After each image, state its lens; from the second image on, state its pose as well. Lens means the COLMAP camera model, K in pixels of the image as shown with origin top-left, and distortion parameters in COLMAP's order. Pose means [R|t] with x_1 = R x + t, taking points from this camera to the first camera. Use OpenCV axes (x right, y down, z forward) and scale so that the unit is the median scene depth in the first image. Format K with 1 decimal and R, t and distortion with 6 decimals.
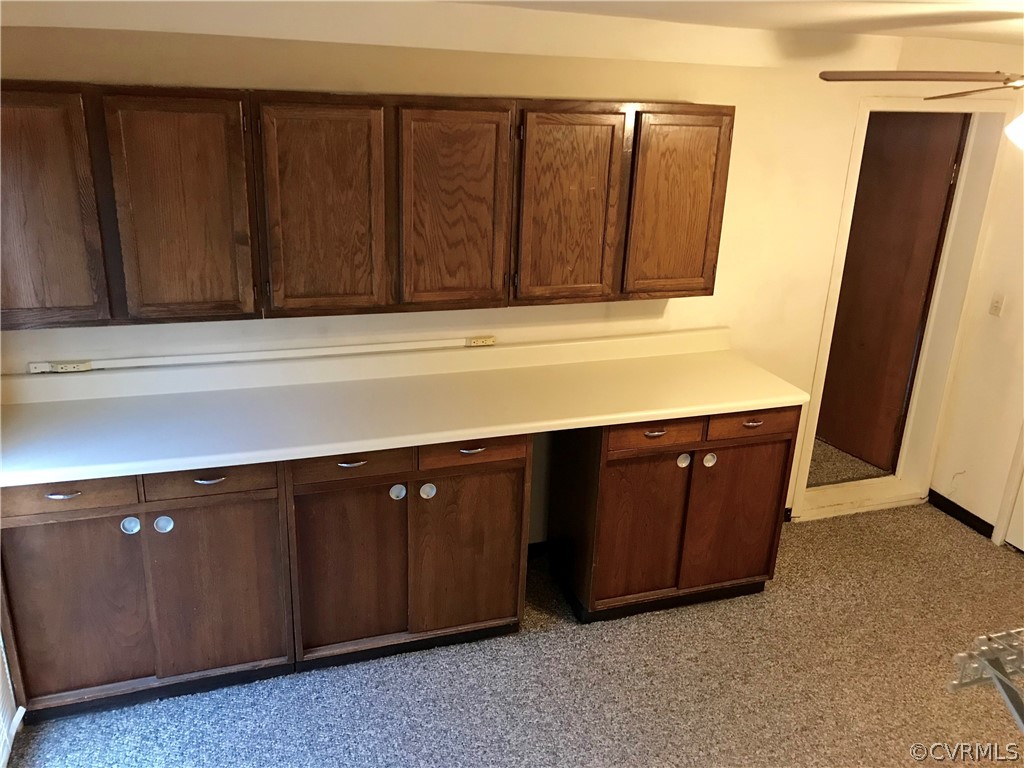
lens RADIAL K [[846.6, 0, 512.1], [0, 846.6, 388.0], [0, 0, 1]] dist [0.065404, -0.080757]
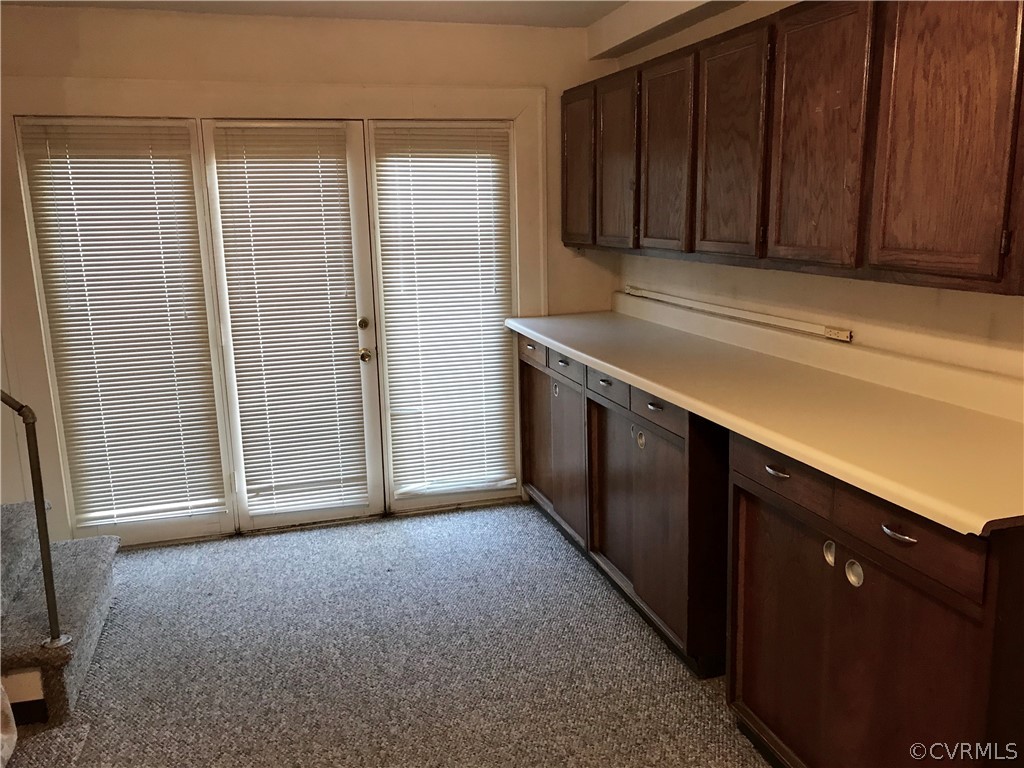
lens RADIAL K [[846.6, 0, 513.2], [0, 846.6, 380.8], [0, 0, 1]] dist [0.065404, -0.080757]
pose [[-0.053648, 0.165400, -0.984766, 0.819249], [-0.325054, 0.929580, 0.173840, -0.059272], [0.944173, 0.329428, 0.003894, 0.796477]]
